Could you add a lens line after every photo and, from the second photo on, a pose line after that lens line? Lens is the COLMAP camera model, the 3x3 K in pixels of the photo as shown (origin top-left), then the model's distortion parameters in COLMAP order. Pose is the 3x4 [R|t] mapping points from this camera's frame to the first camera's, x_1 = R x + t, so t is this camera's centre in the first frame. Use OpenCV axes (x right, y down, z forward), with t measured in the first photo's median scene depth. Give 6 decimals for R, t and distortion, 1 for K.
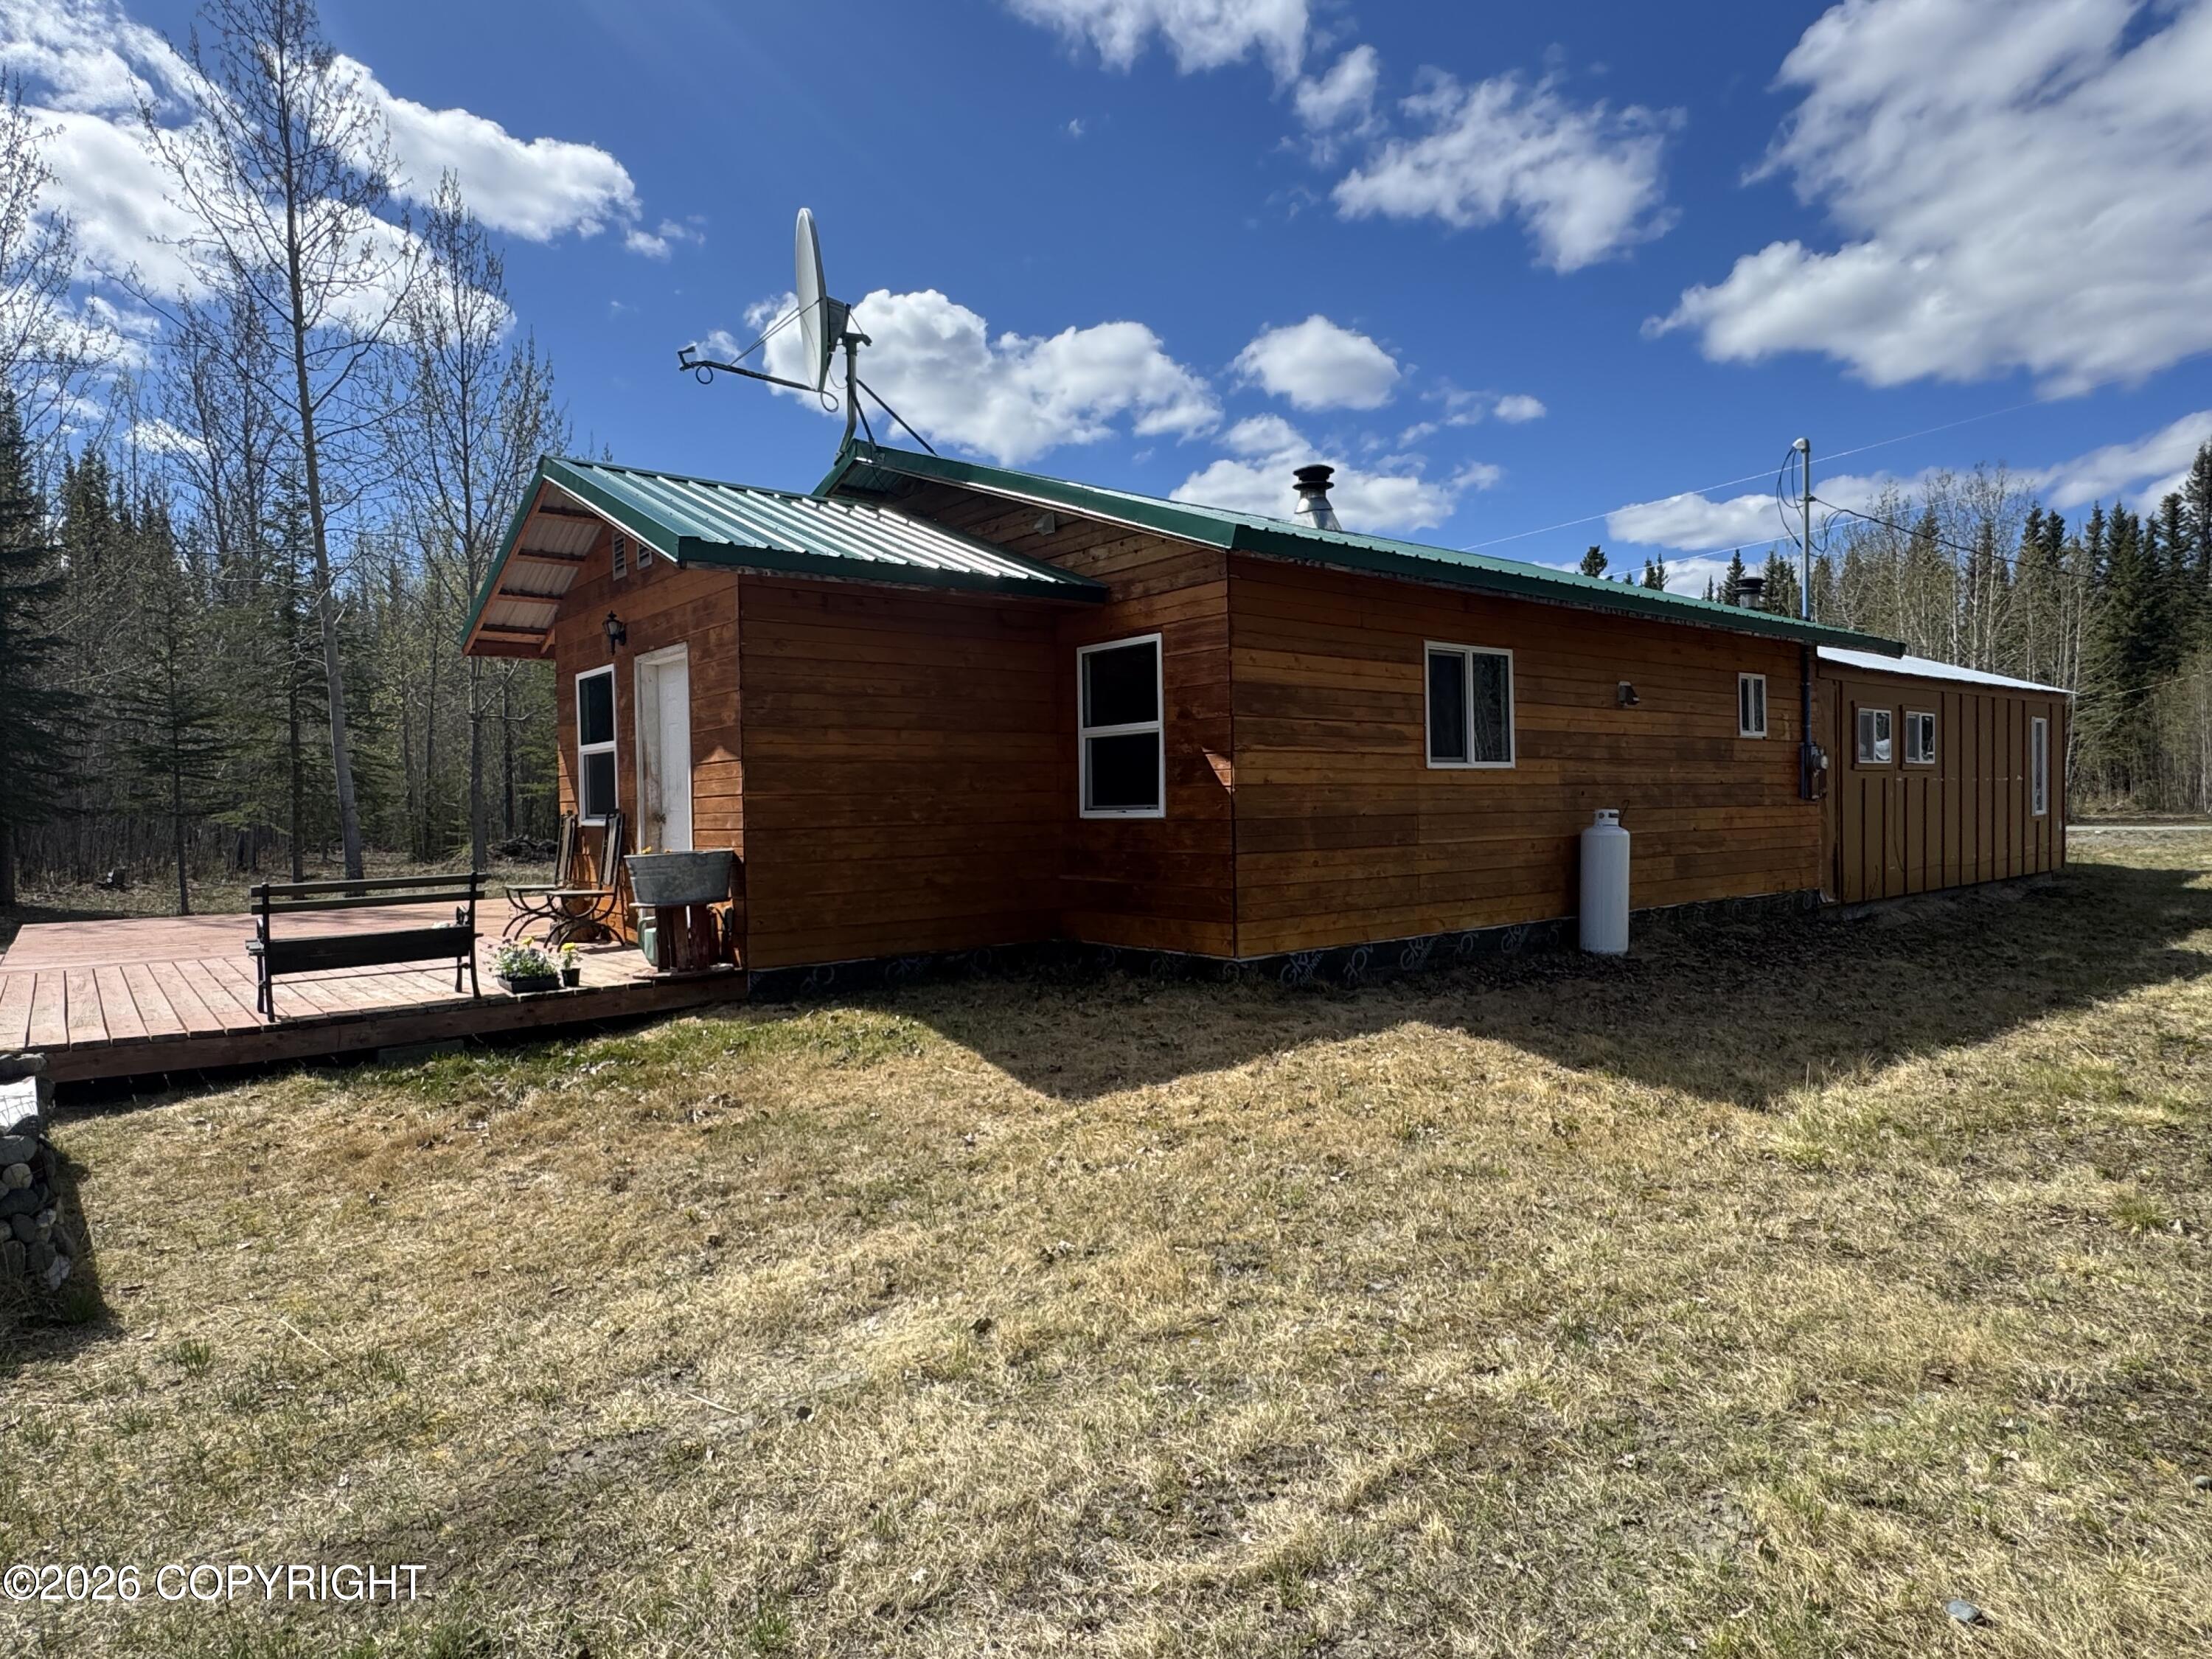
lens RADIAL K [[1283.2, 0, 1108.4], [0, 1283.2, 830.4], [0, 0, 1]] dist [-0.002831, 0.001721]
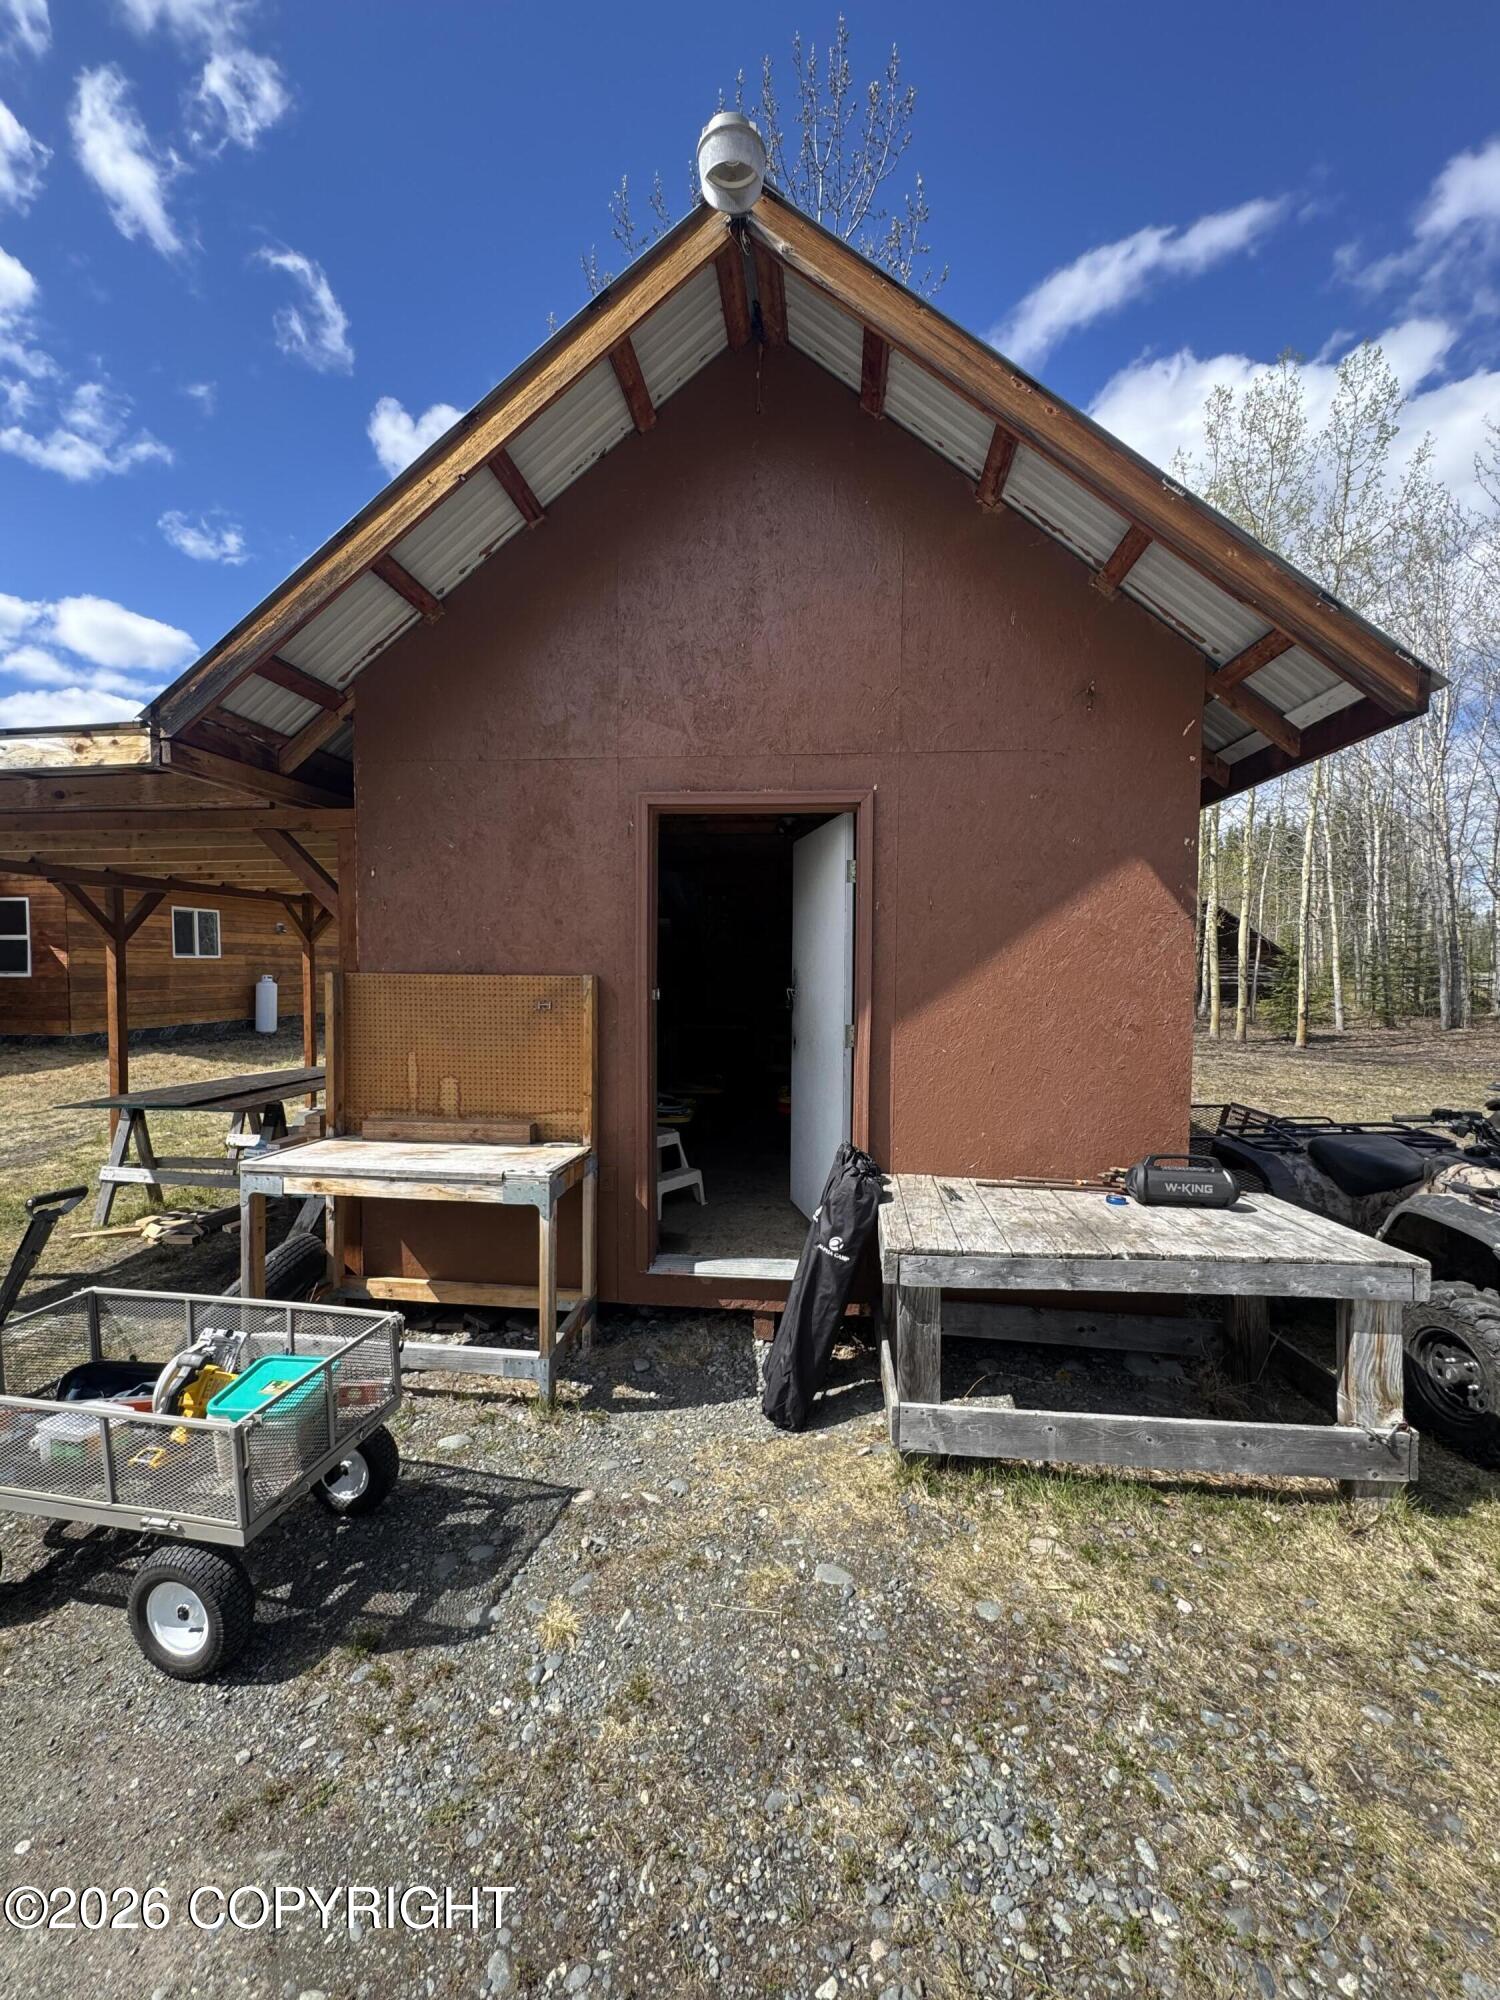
lens RADIAL K [[801.3, 0, 744.8], [0, 801.3, 995.8], [0, 0, 1]] dist [0.001425, -0.000060]
pose [[0.718313, -0.006259, 0.695692, -0.035369], [-0.004614, 0.999895, 0.013760, -0.001776], [-0.695705, -0.013094, 0.718208, -0.865577]]
